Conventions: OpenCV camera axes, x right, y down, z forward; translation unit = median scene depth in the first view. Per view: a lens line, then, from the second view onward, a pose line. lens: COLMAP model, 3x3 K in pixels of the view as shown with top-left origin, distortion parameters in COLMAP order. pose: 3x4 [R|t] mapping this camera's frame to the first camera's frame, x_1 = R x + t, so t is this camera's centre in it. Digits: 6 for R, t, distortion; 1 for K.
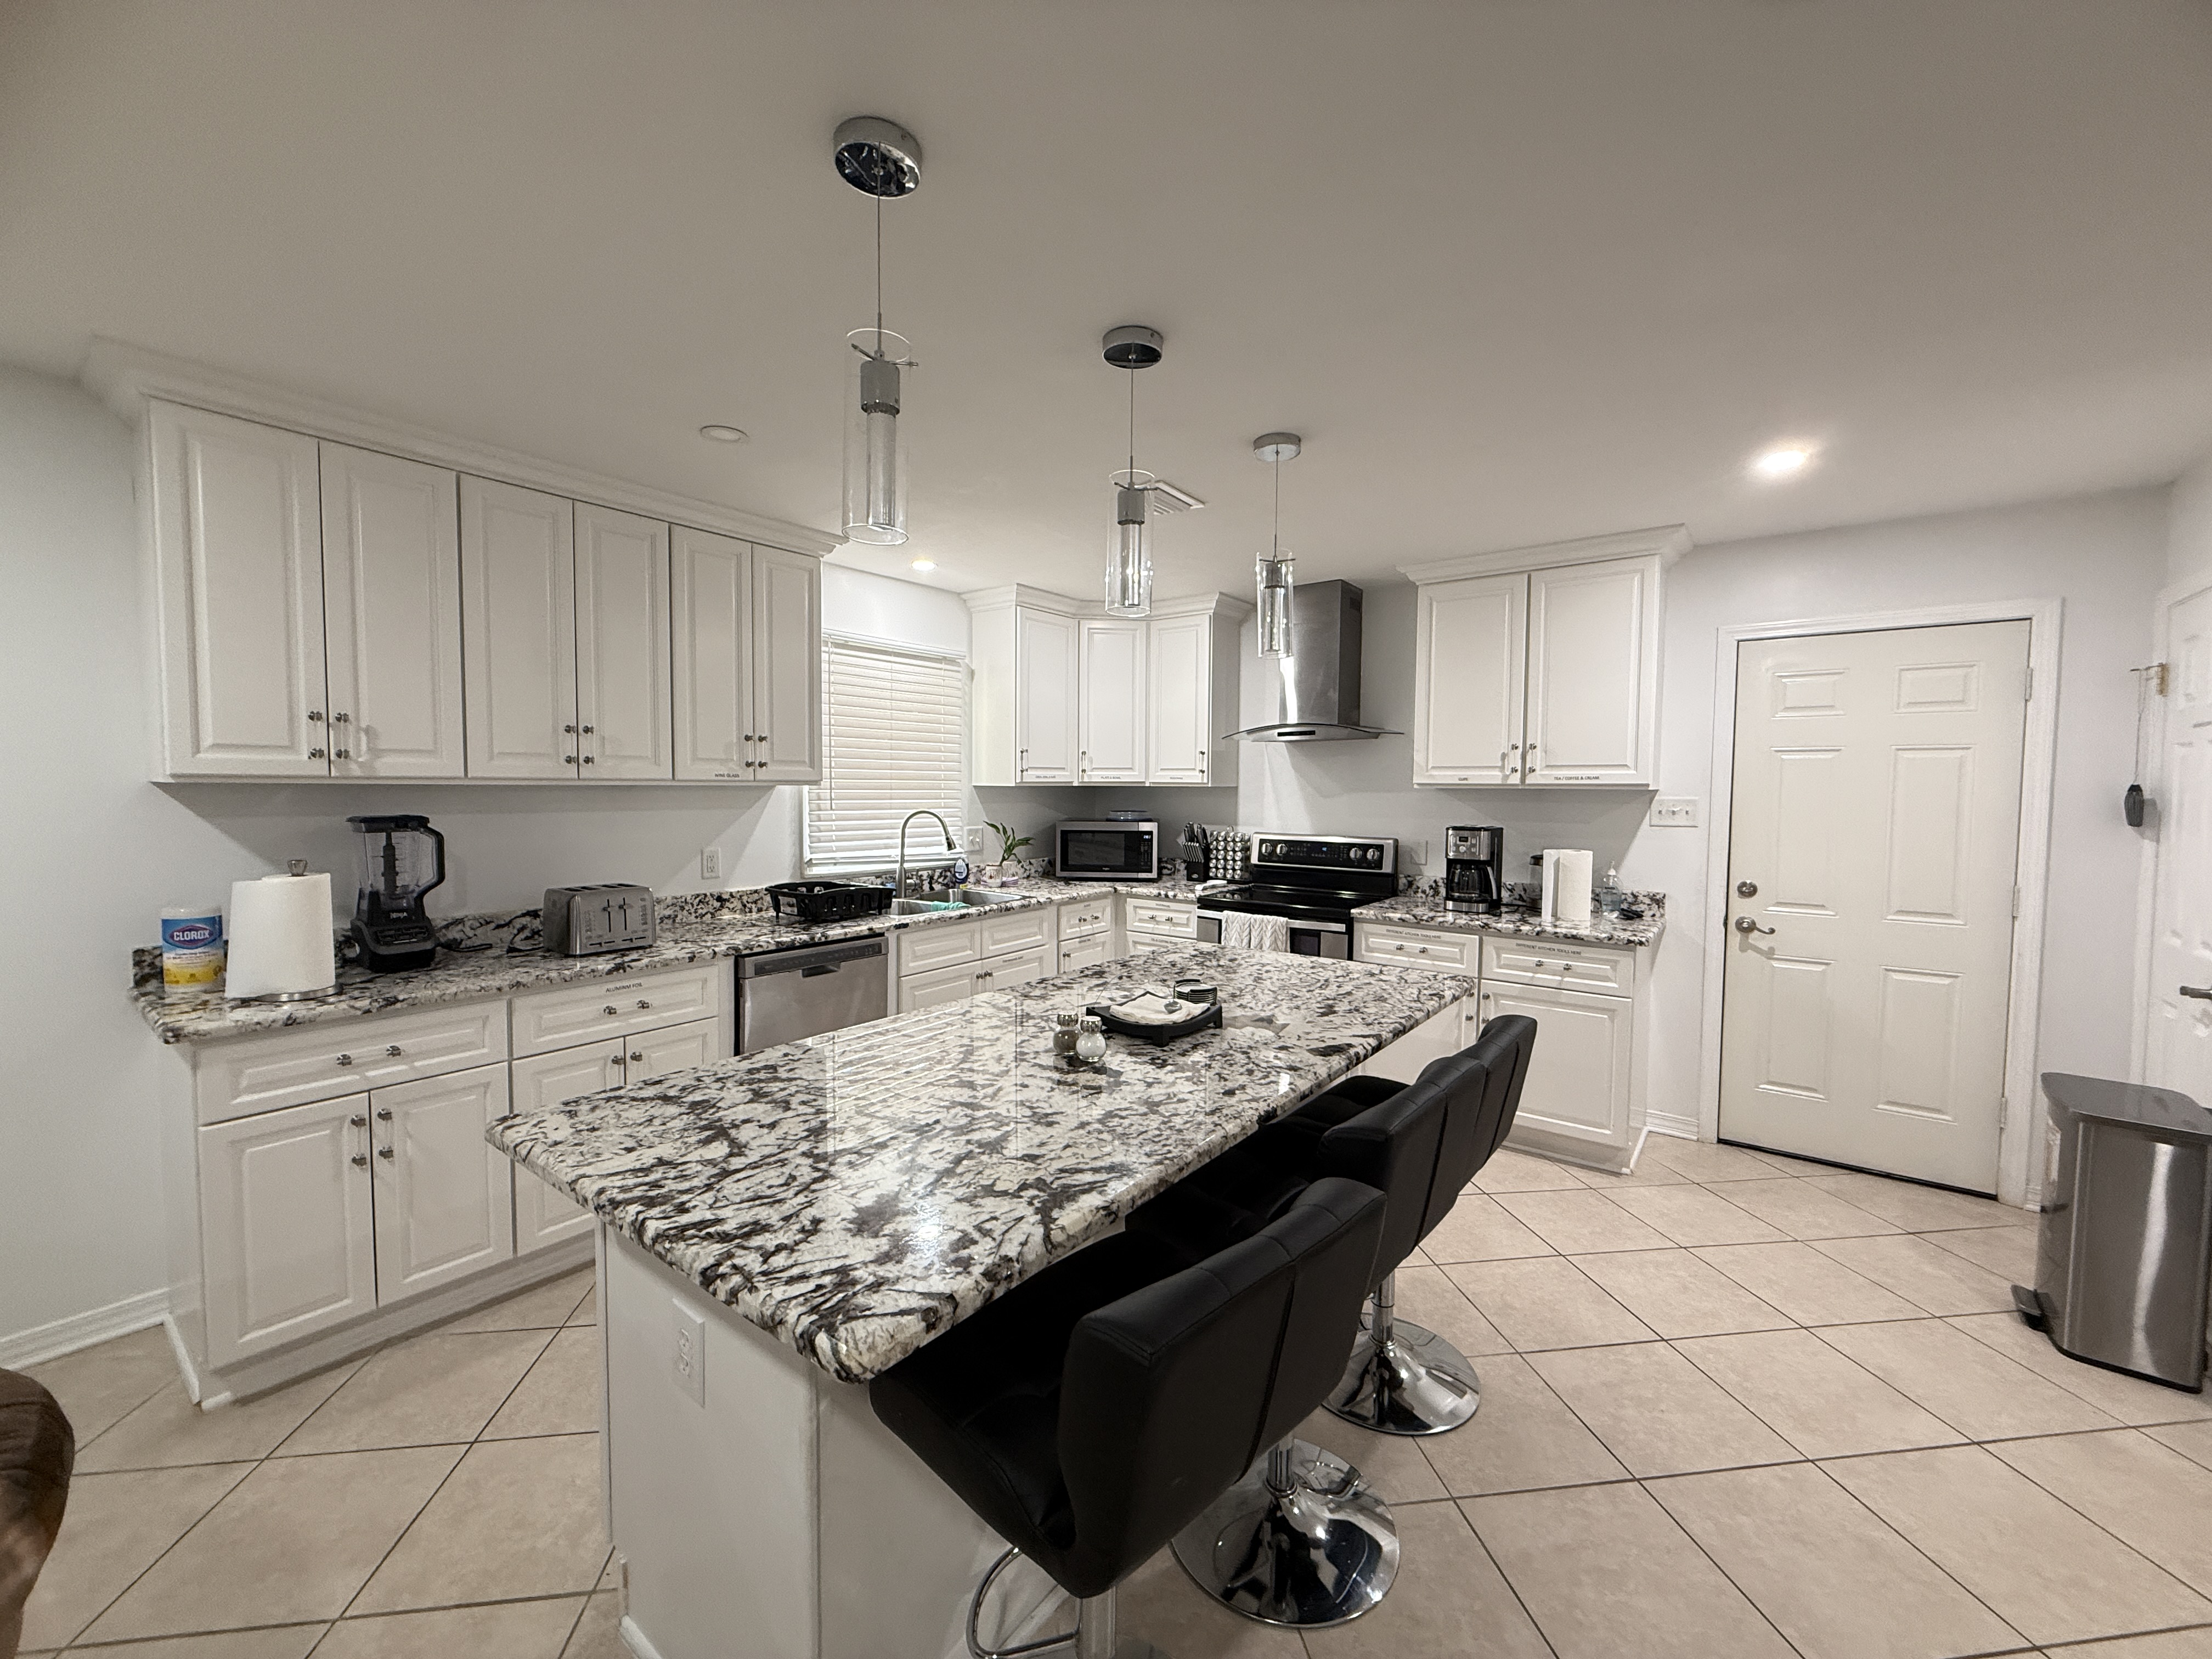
lens RADIAL K [[881.2, 0, 1097.7], [0, 881.2, 828.3], [0, 0, 1]] dist [0.001087, 0.000008]
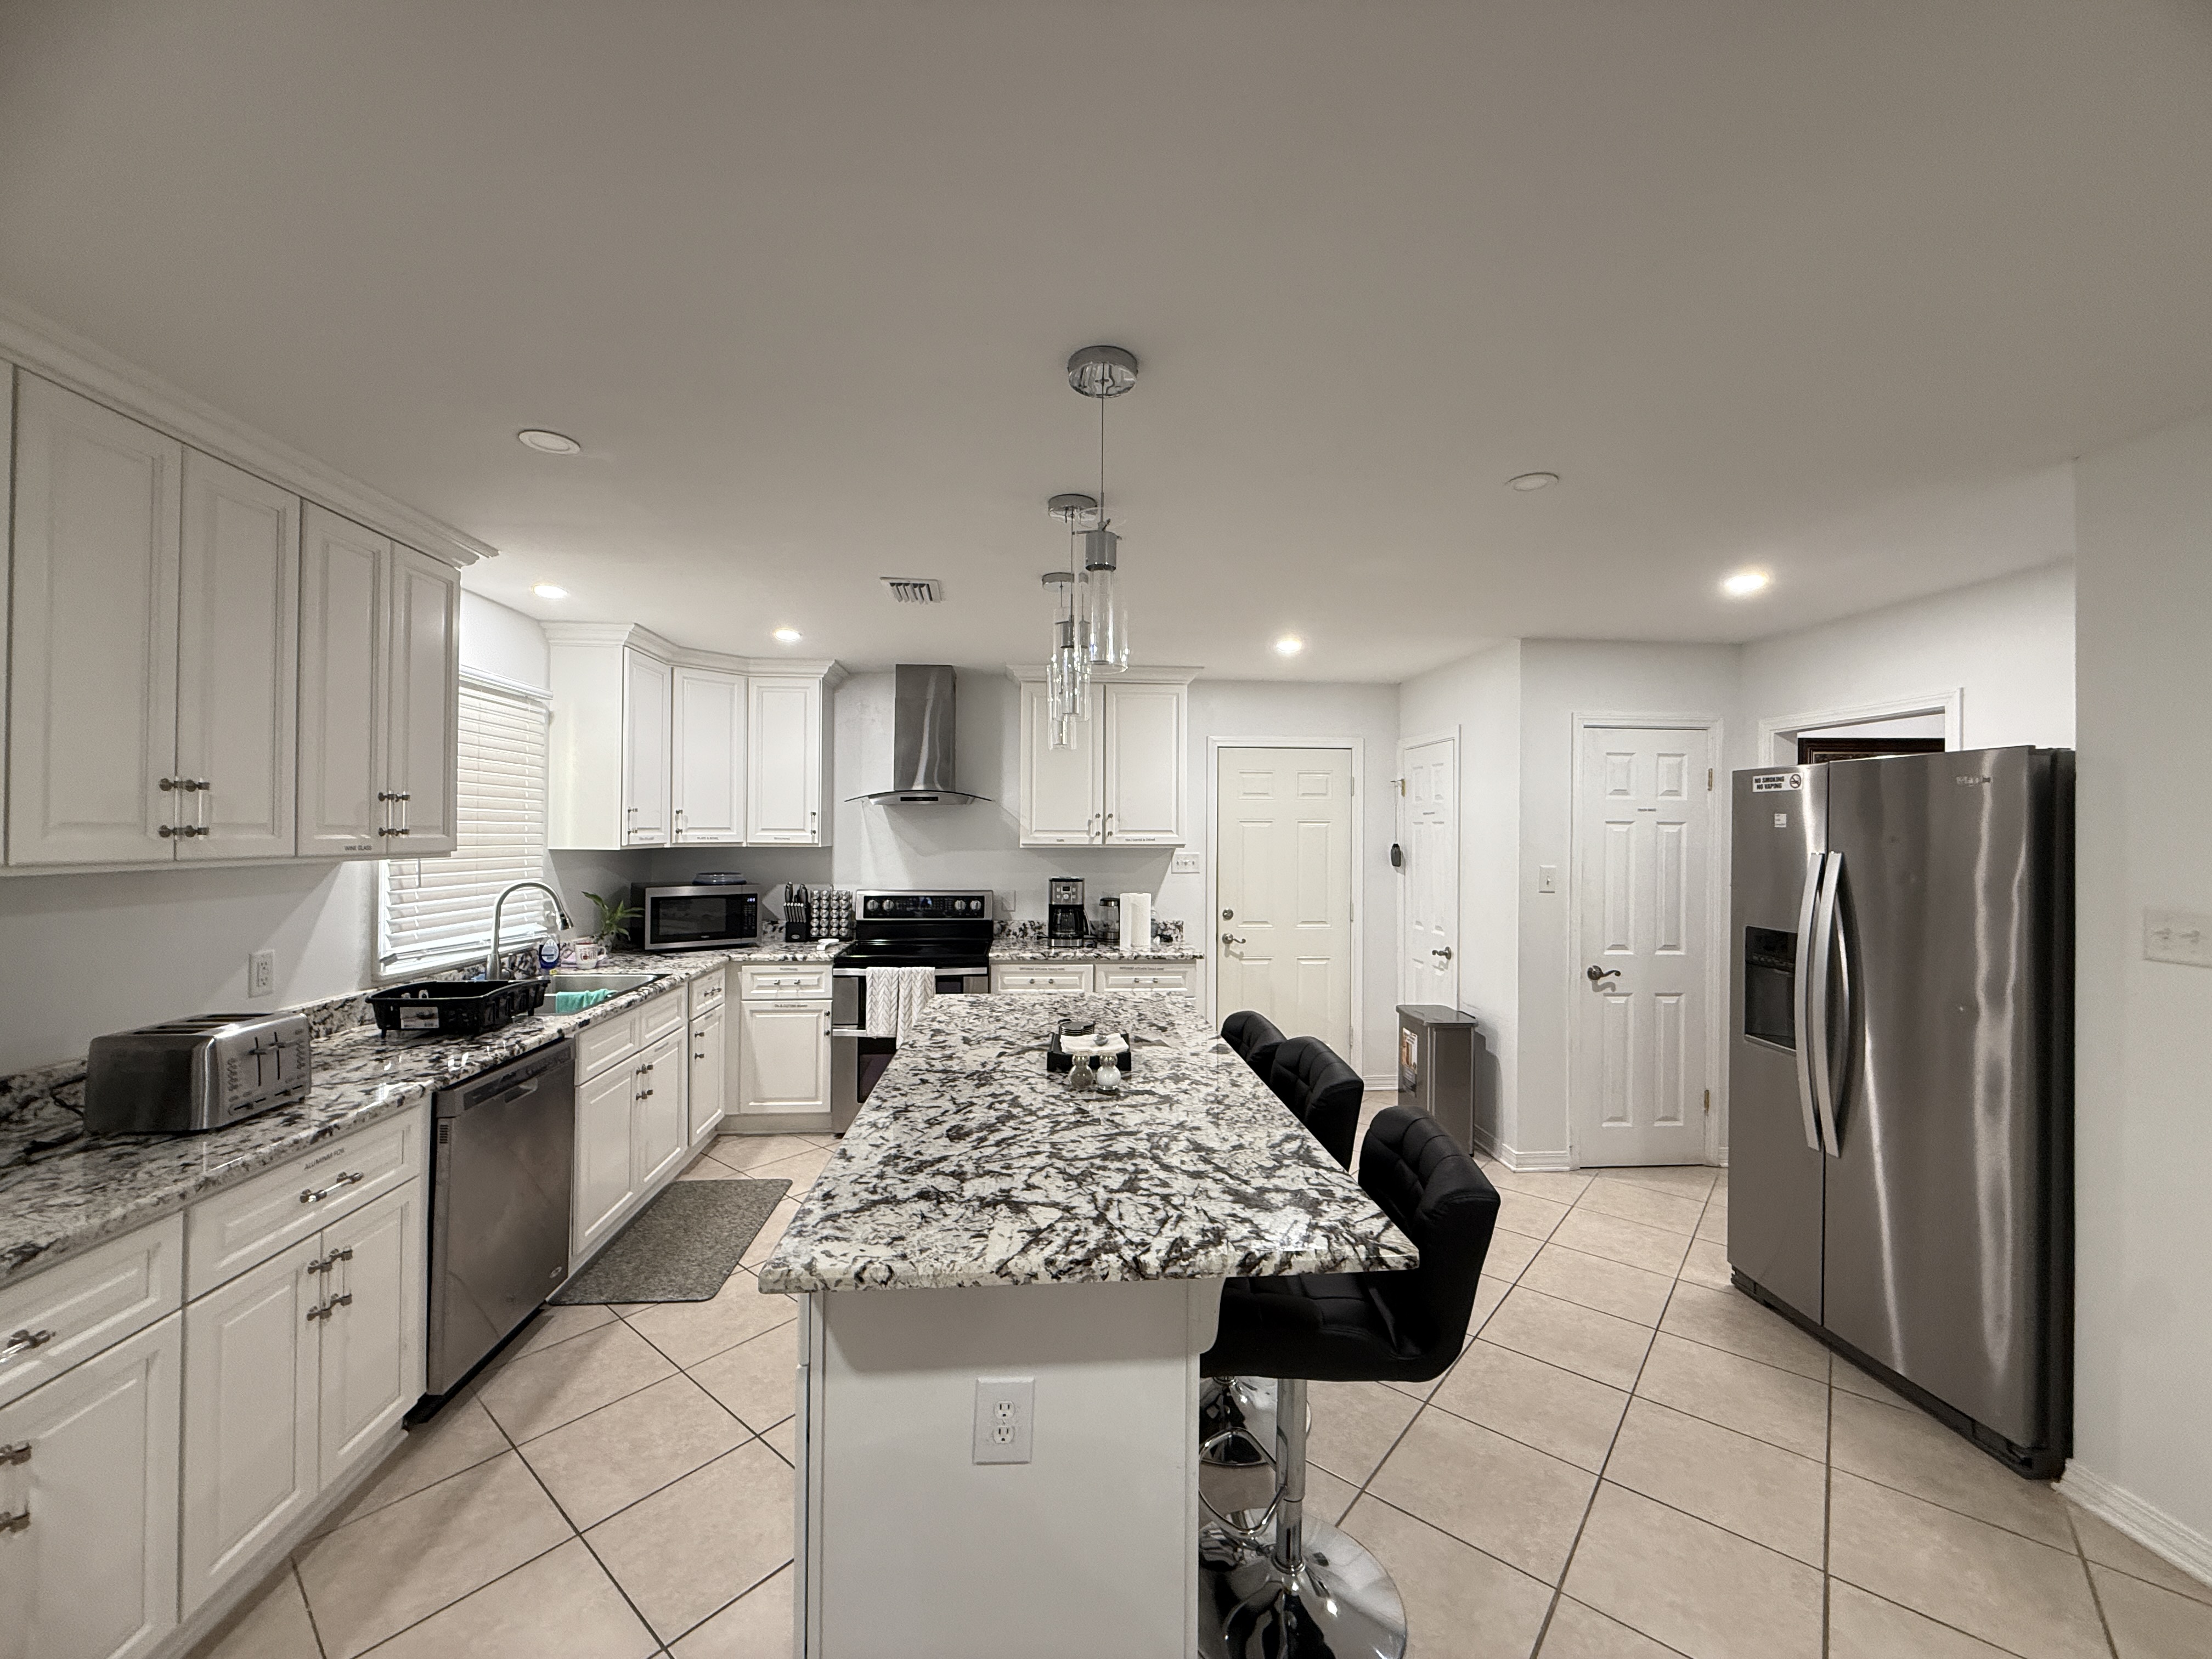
lens RADIAL K [[881.2, 0, 1097.7], [0, 881.2, 828.3], [0, 0, 1]] dist [0.001087, 0.000008]
pose [[0.740581, 0.000987, 0.671967, -0.407227], [0.033100, 0.998731, -0.037947, -0.025272], [-0.671152, 0.050345, 0.739608, 0.042599]]
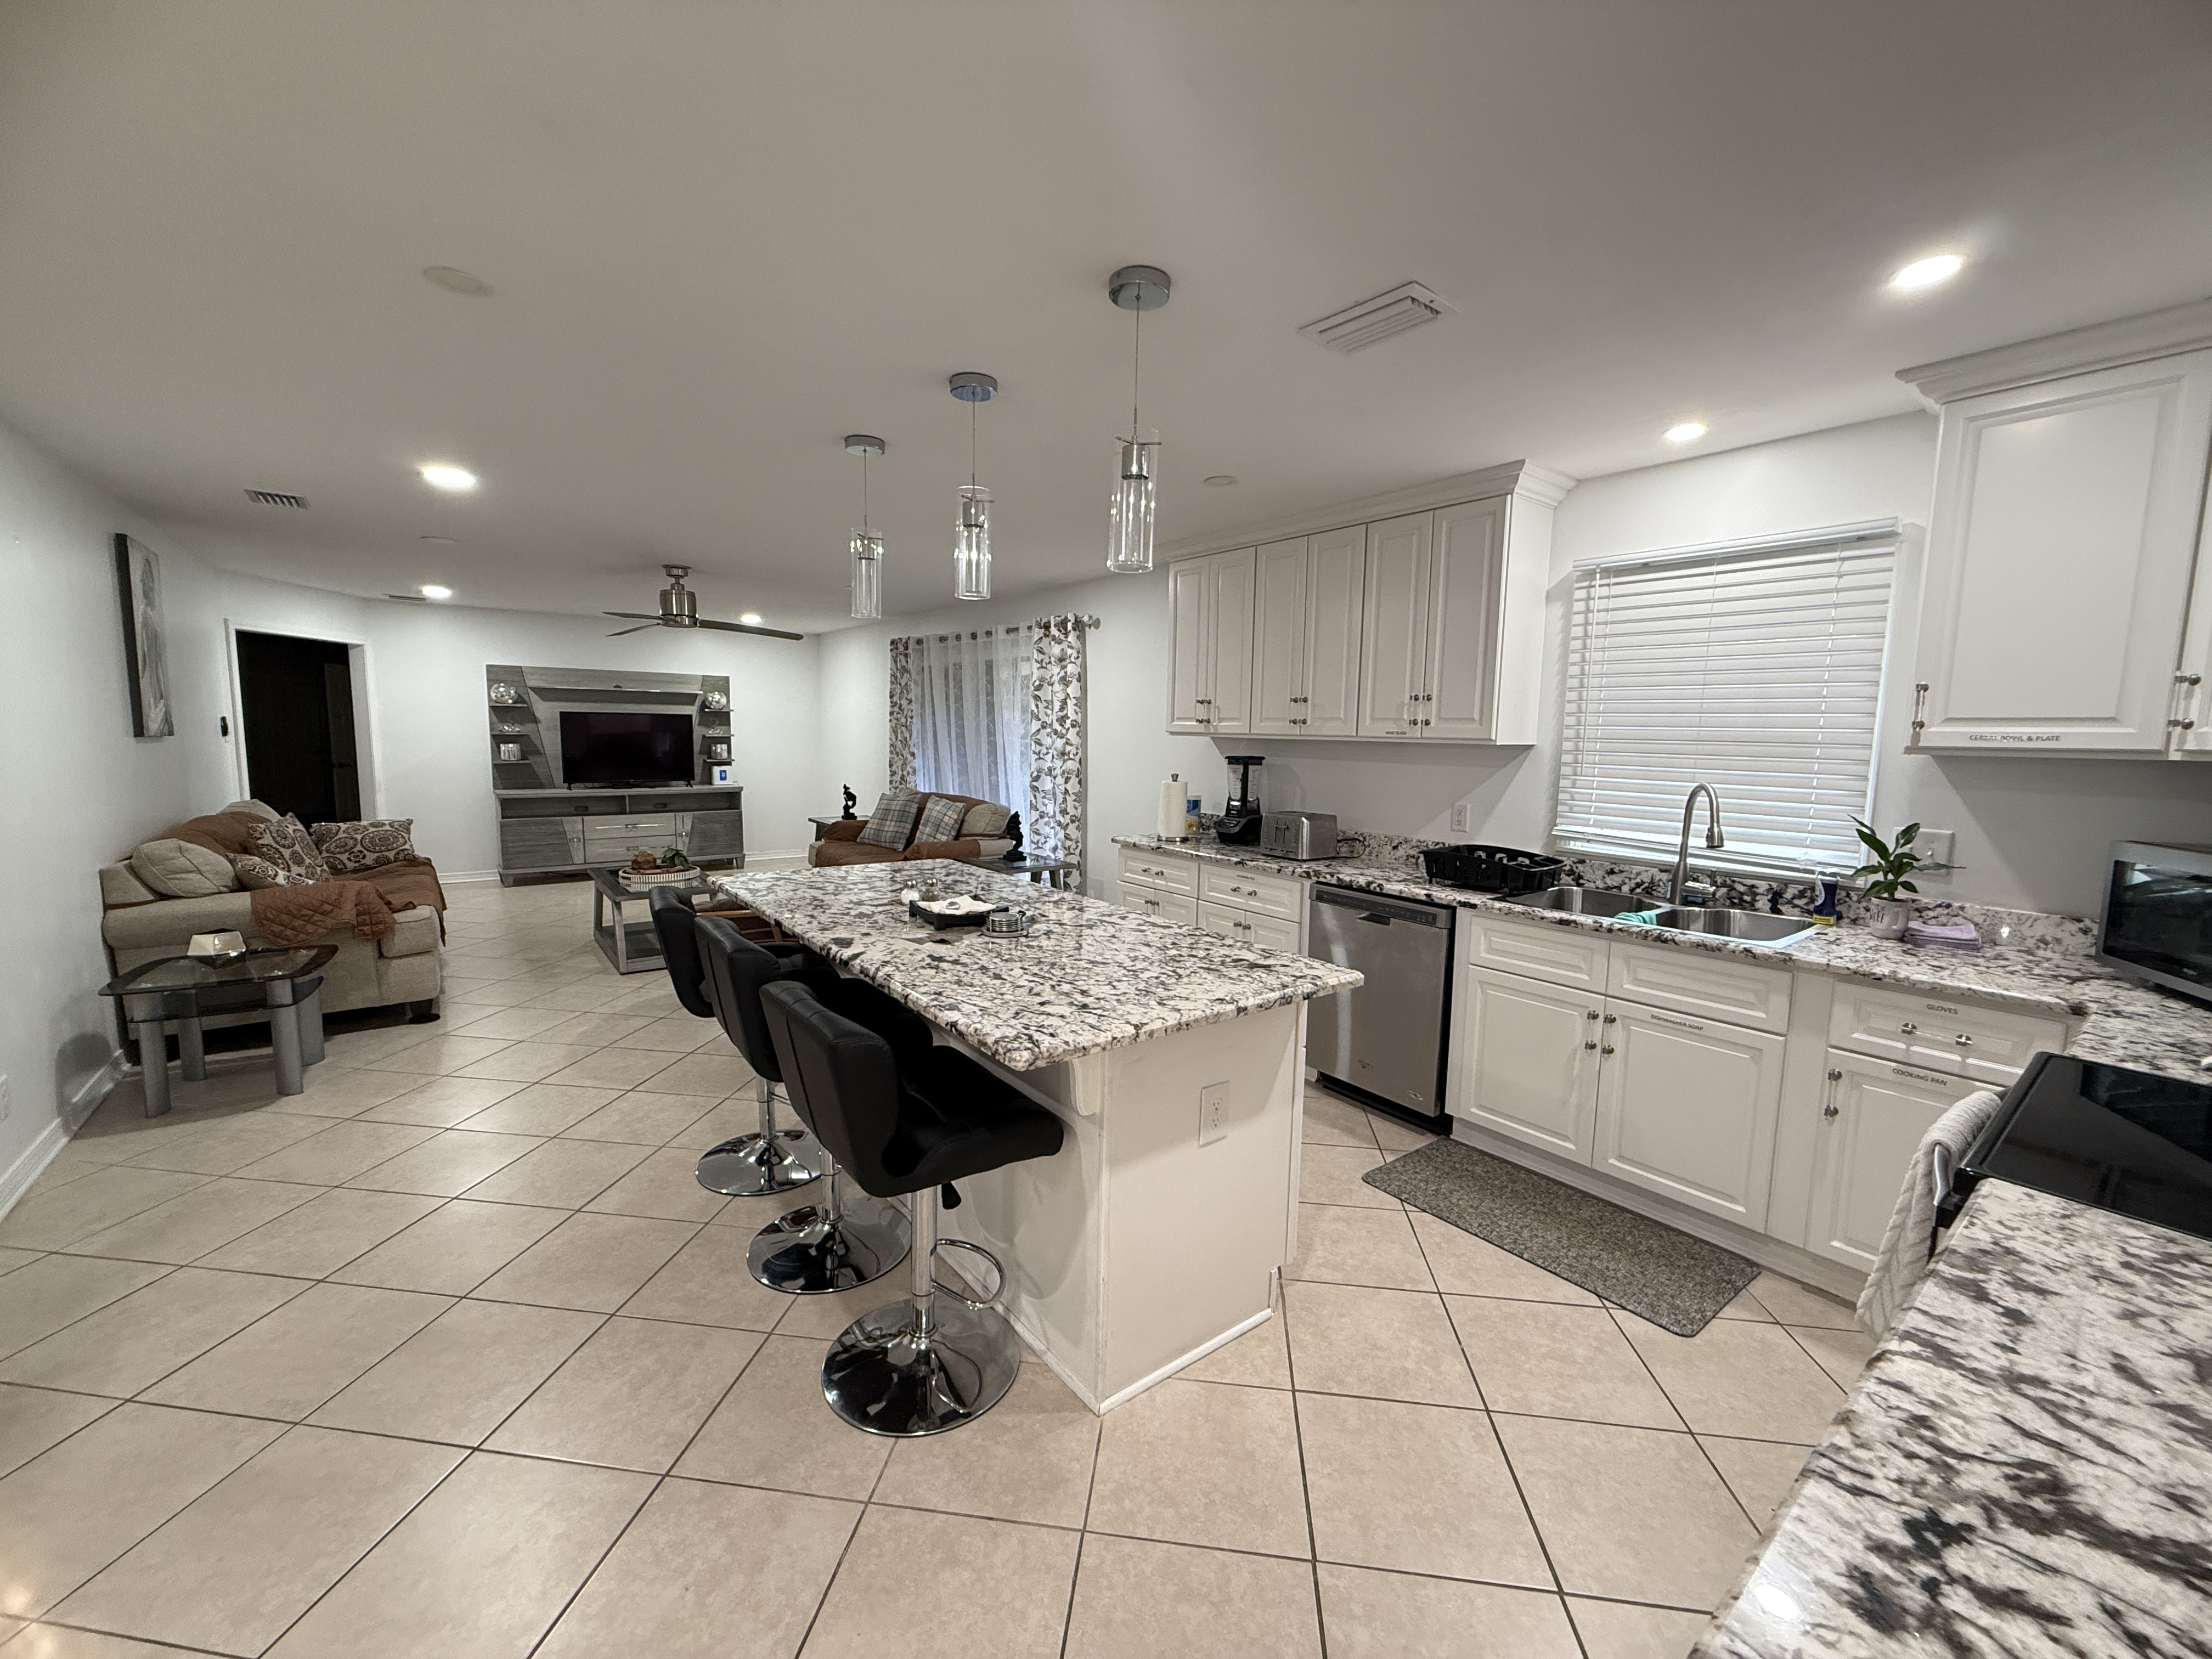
lens RADIAL K [[881.2, 0, 1097.7], [0, 881.2, 828.3], [0, 0, 1]] dist [0.001087, 0.000008]
pose [[-0.262542, 0.094744, -0.960258, 0.680580], [-0.069701, 0.990706, 0.116805, -0.039578], [0.962400, 0.097597, -0.253499, 0.829443]]
